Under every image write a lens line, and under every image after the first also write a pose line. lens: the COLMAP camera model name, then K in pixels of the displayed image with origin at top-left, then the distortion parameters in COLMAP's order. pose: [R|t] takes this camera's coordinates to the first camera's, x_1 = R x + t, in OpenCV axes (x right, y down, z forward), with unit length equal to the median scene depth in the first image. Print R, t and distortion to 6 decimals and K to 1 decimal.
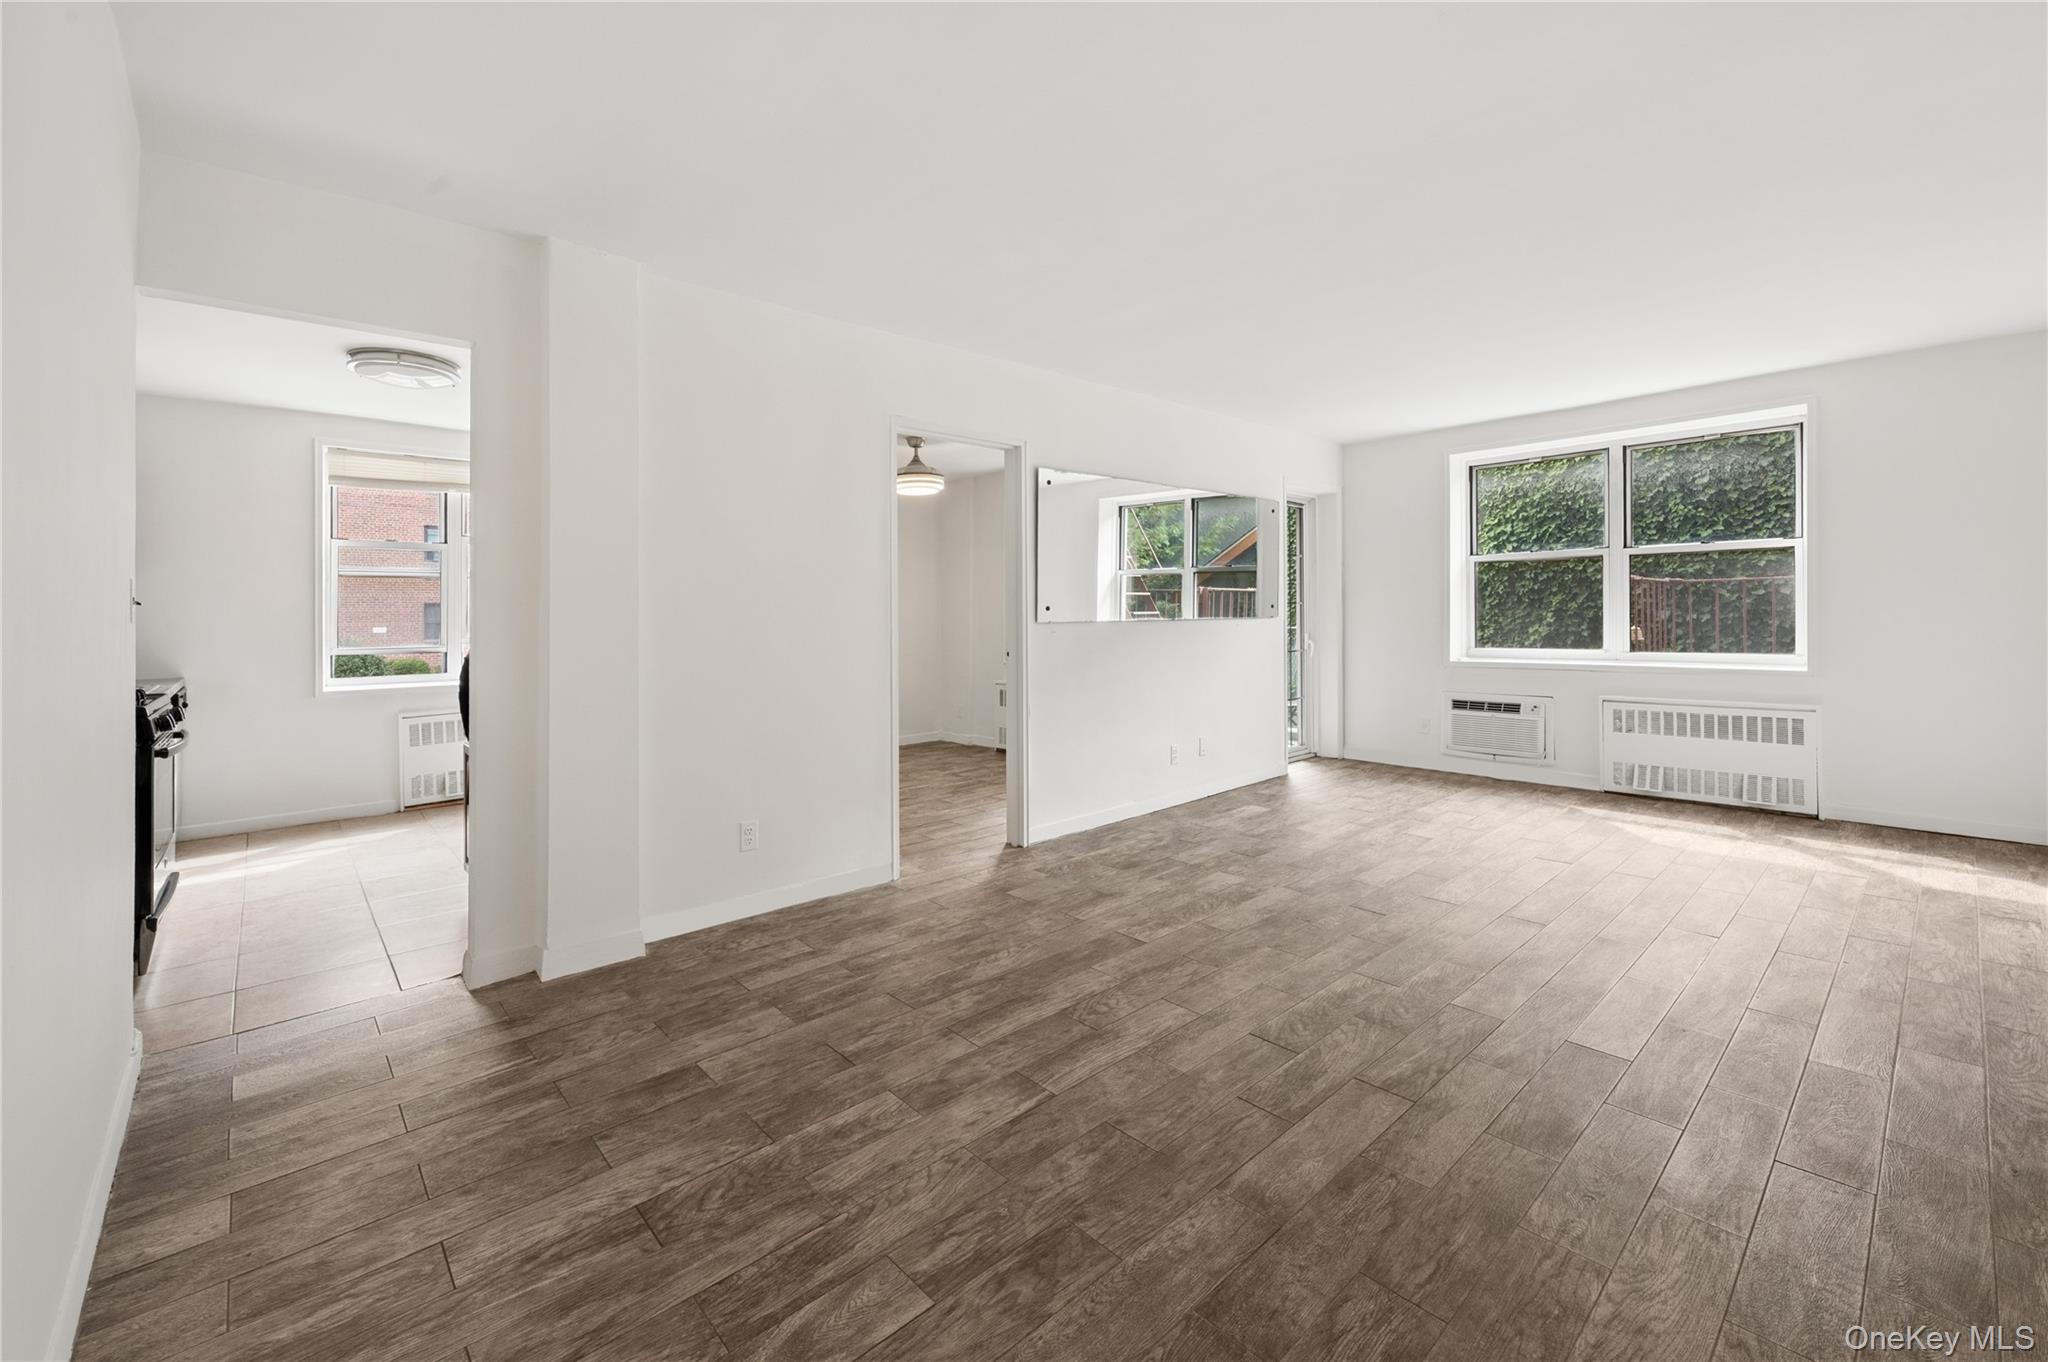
lens RADIAL K [[861.7, 0, 1034.3], [0, 861.7, 609.5], [0, 0, 1]] dist [0.005956, -0.001729]
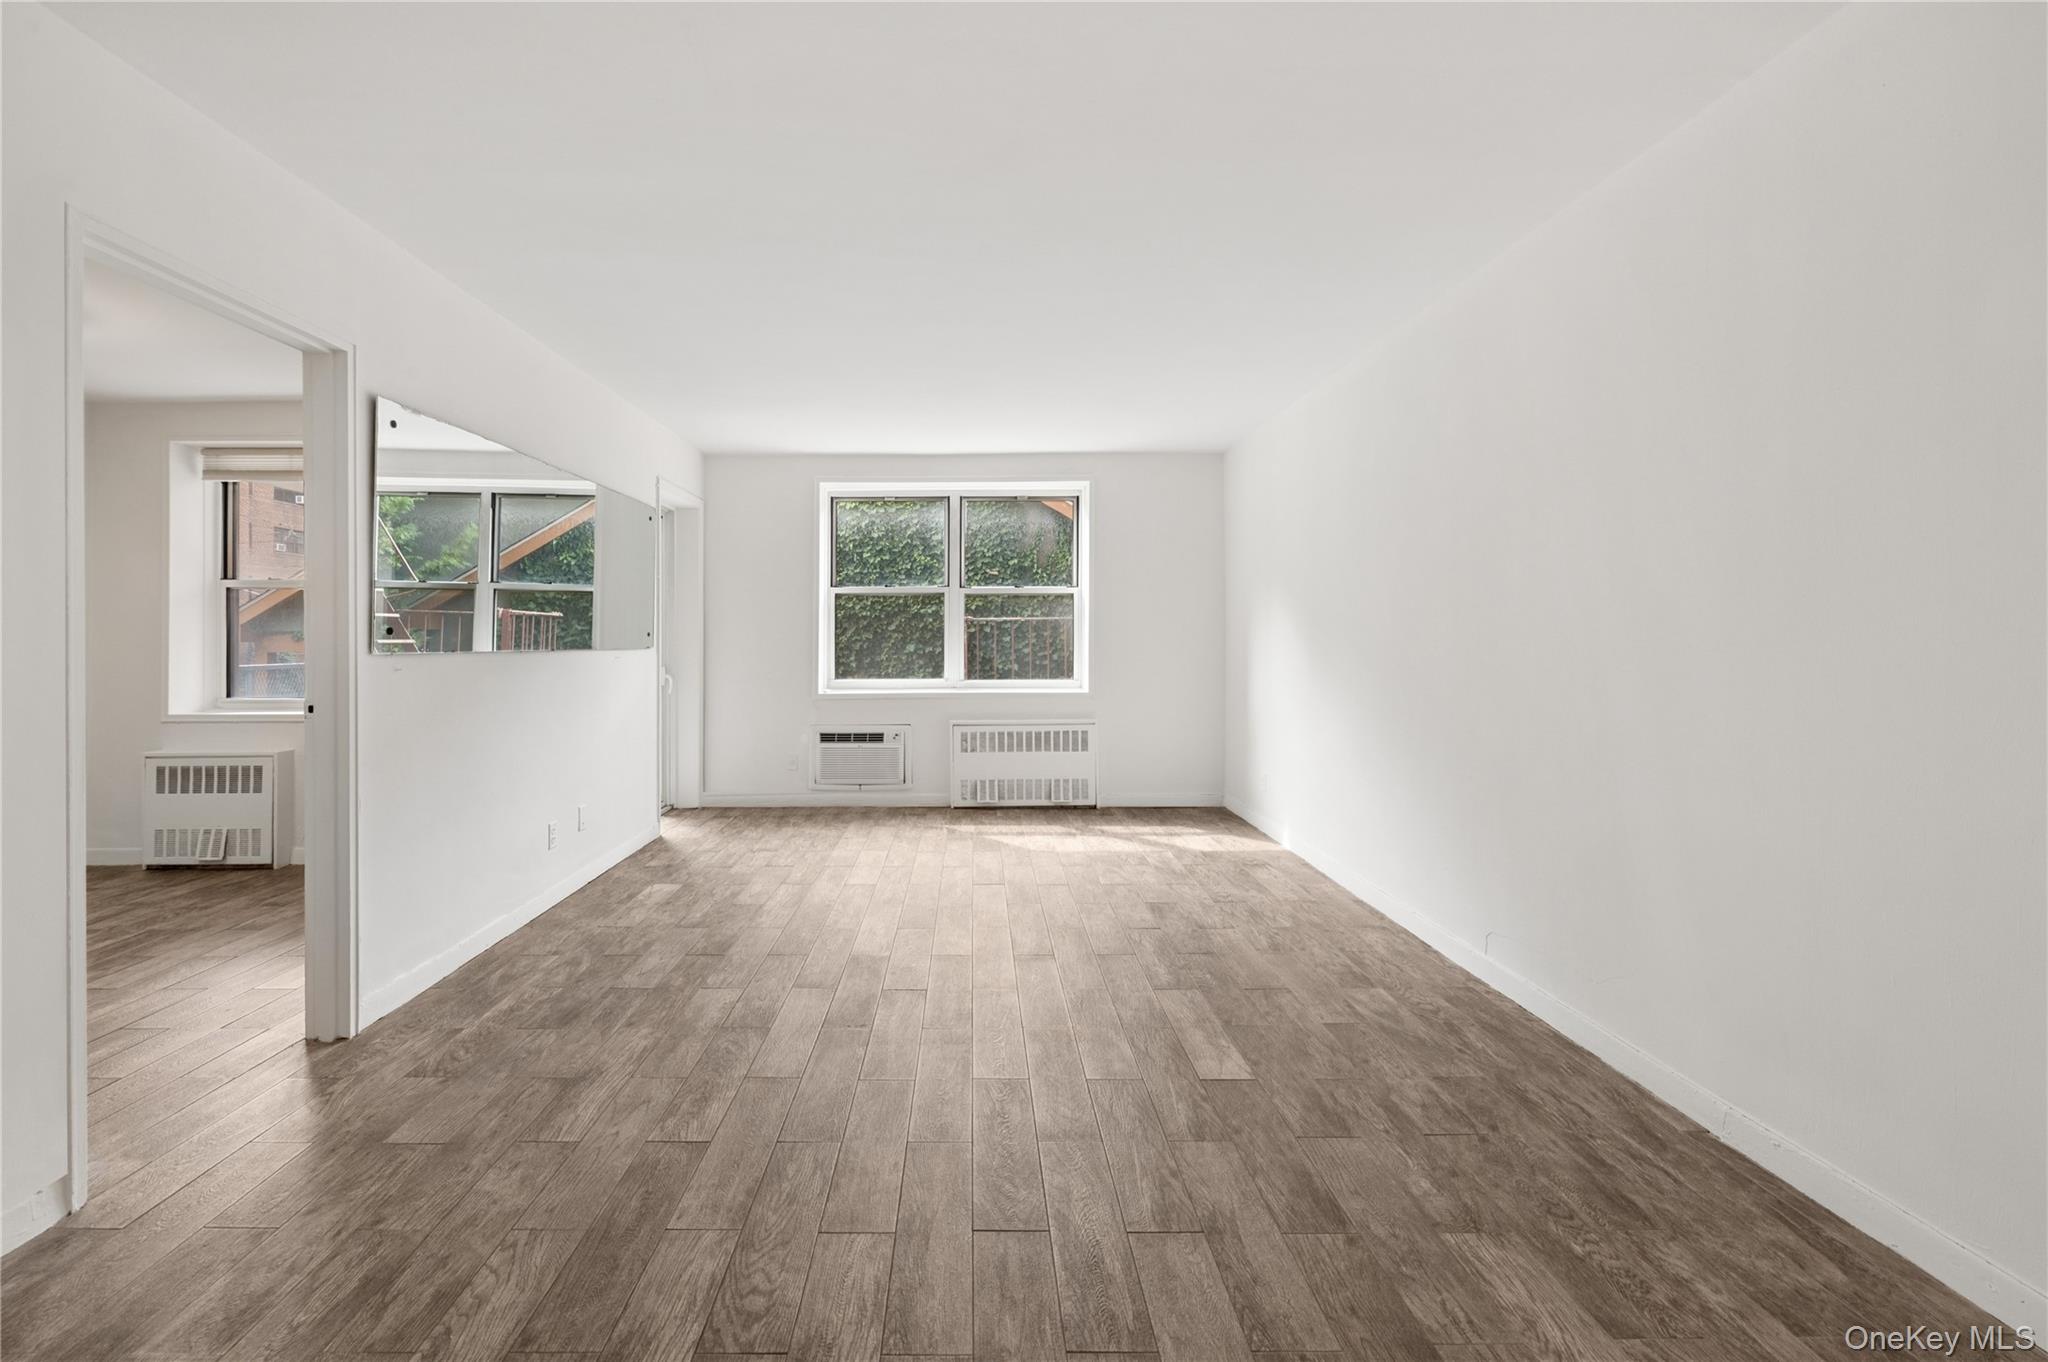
lens RADIAL K [[861.7, 0, 984.1], [0, 861.7, 638.4], [0, 0, 1]] dist [0.005956, -0.001729]
pose [[0.678772, 0.013886, 0.734218, -0.128163], [-0.010933, 0.999901, -0.008803, 0.004754], [-0.734268, -0.002052, 0.678857, 0.240663]]
